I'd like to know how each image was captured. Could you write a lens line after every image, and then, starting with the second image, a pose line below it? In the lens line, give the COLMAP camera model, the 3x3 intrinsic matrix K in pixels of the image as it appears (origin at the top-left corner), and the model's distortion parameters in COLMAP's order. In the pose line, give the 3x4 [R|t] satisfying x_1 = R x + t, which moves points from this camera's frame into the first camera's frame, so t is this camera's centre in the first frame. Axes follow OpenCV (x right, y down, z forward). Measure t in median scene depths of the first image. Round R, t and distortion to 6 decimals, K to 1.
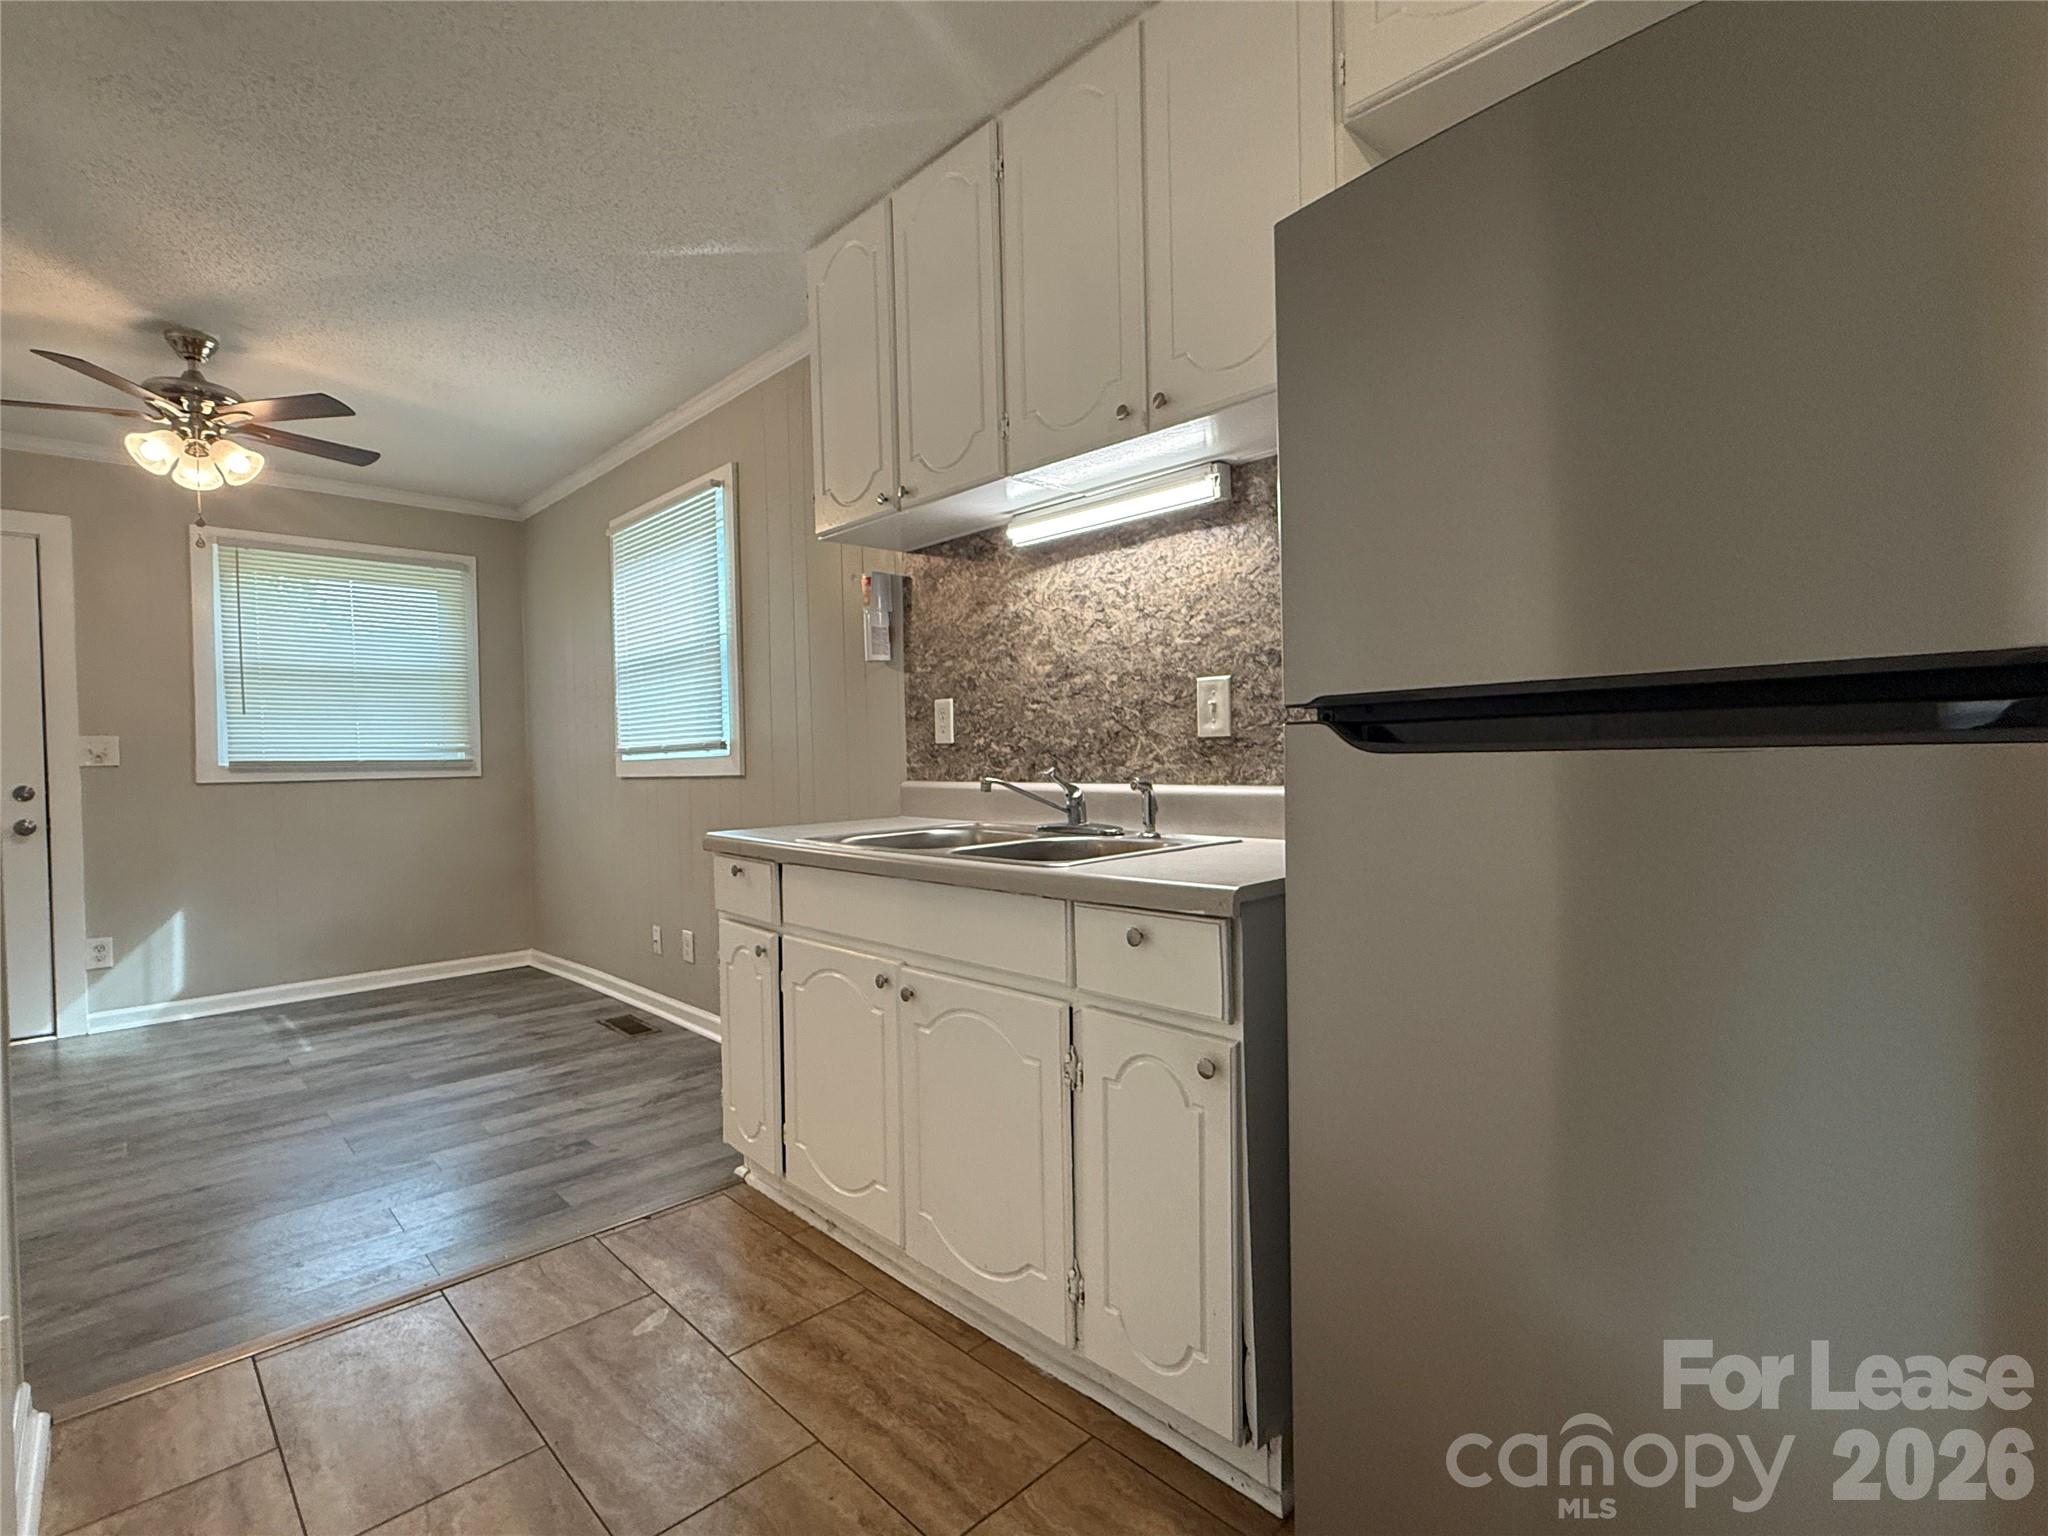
lens RADIAL K [[985.2, 0, 1010.3], [0, 985.2, 770.7], [0, 0, 1]] dist [0.000348, -0.000329]
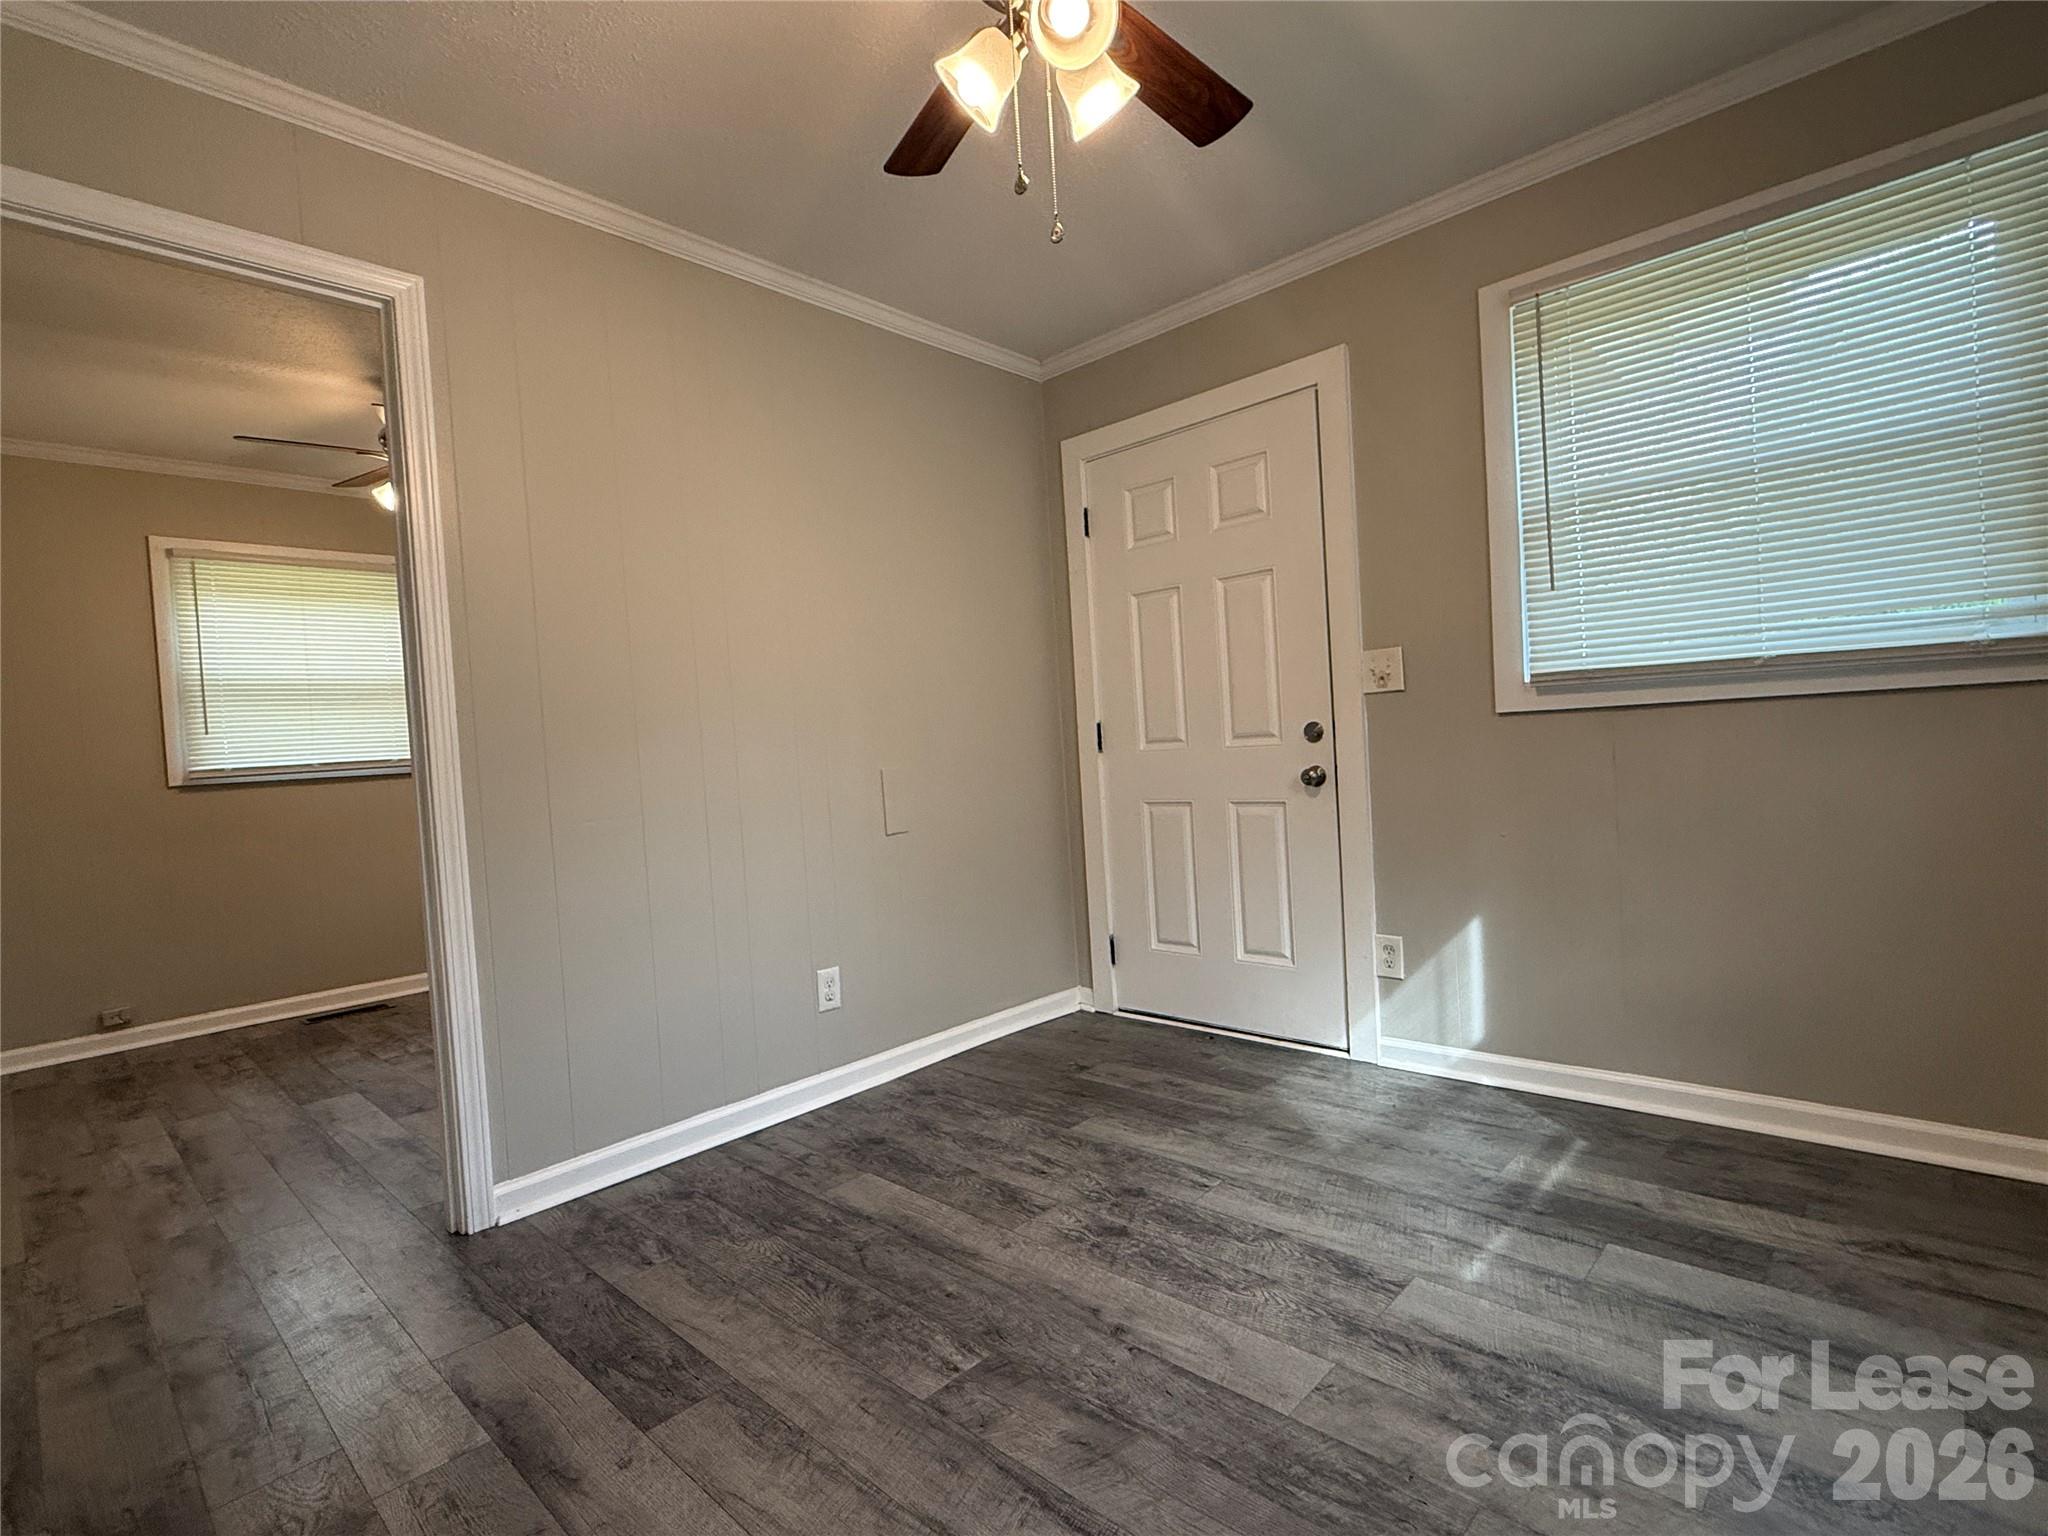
lens RADIAL K [[985.2, 0, 1034.1], [0, 985.2, 775.6], [0, 0, 1]] dist [0.000348, -0.000329]
pose [[0.065884, 0.047334, -0.996704, -0.304123], [0.041311, 0.997888, 0.050121, 0.011900], [0.996972, -0.044477, 0.063790, 0.892708]]
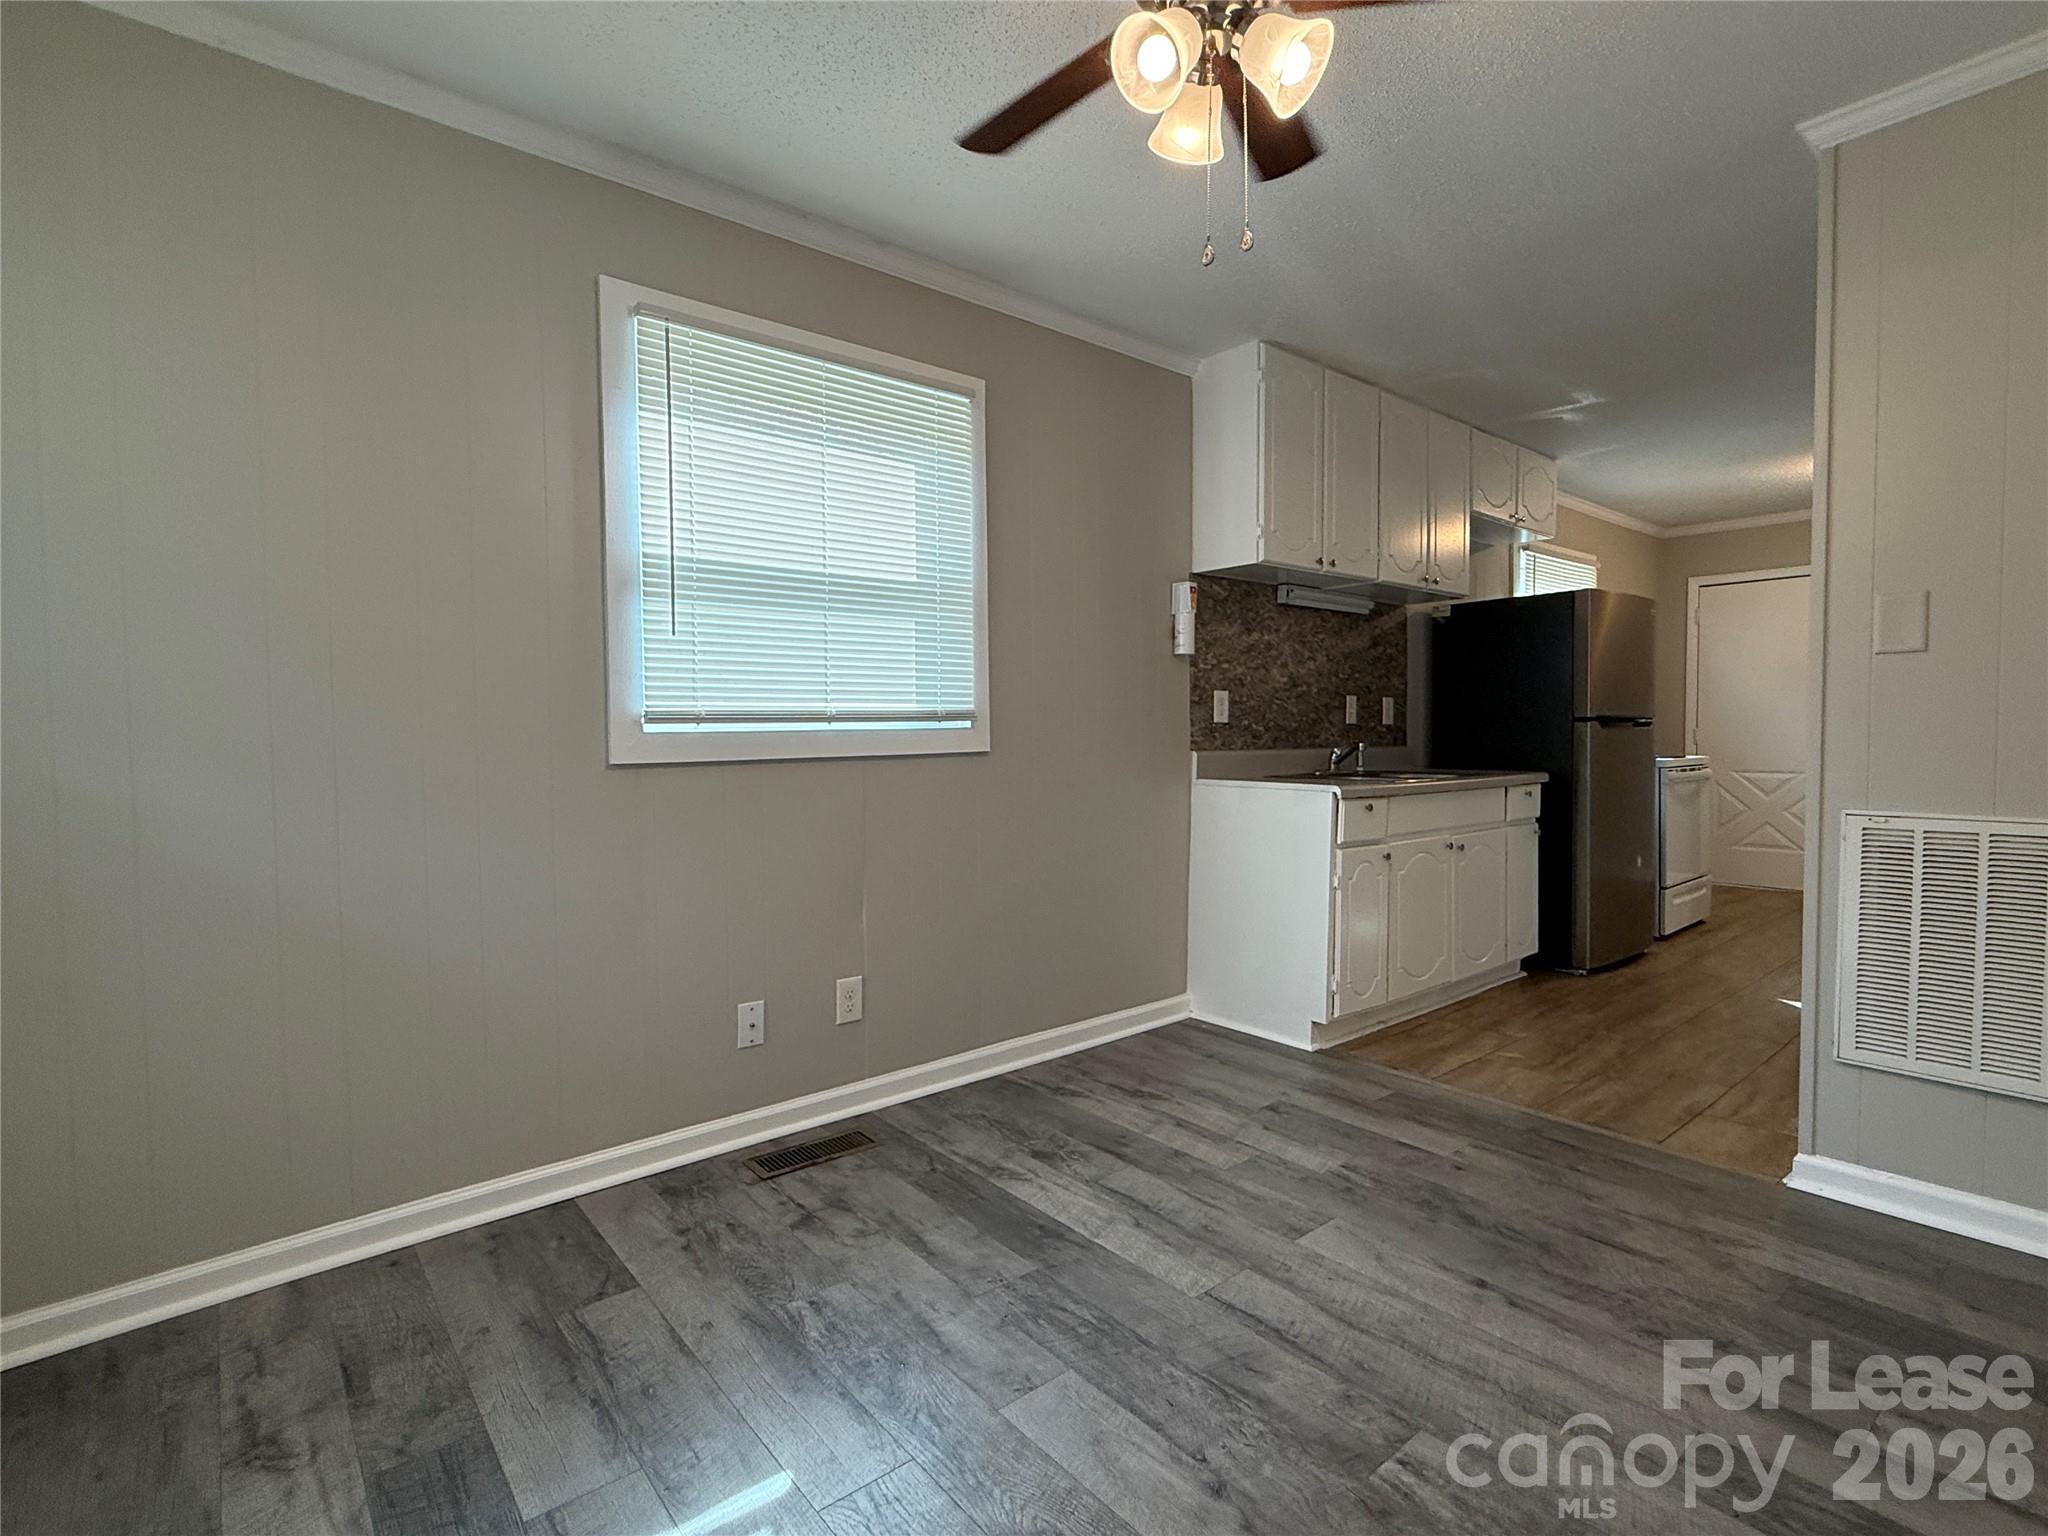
lens RADIAL K [[985.2, 0, 1039.4], [0, 985.2, 768.6], [0, 0, 1]] dist [0.000348, -0.000329]
pose [[0.051763, -0.015013, 0.998547, -1.238398], [0.024314, 0.999610, 0.013769, 0.009543], [-0.998363, 0.023566, 0.052108, 1.005395]]
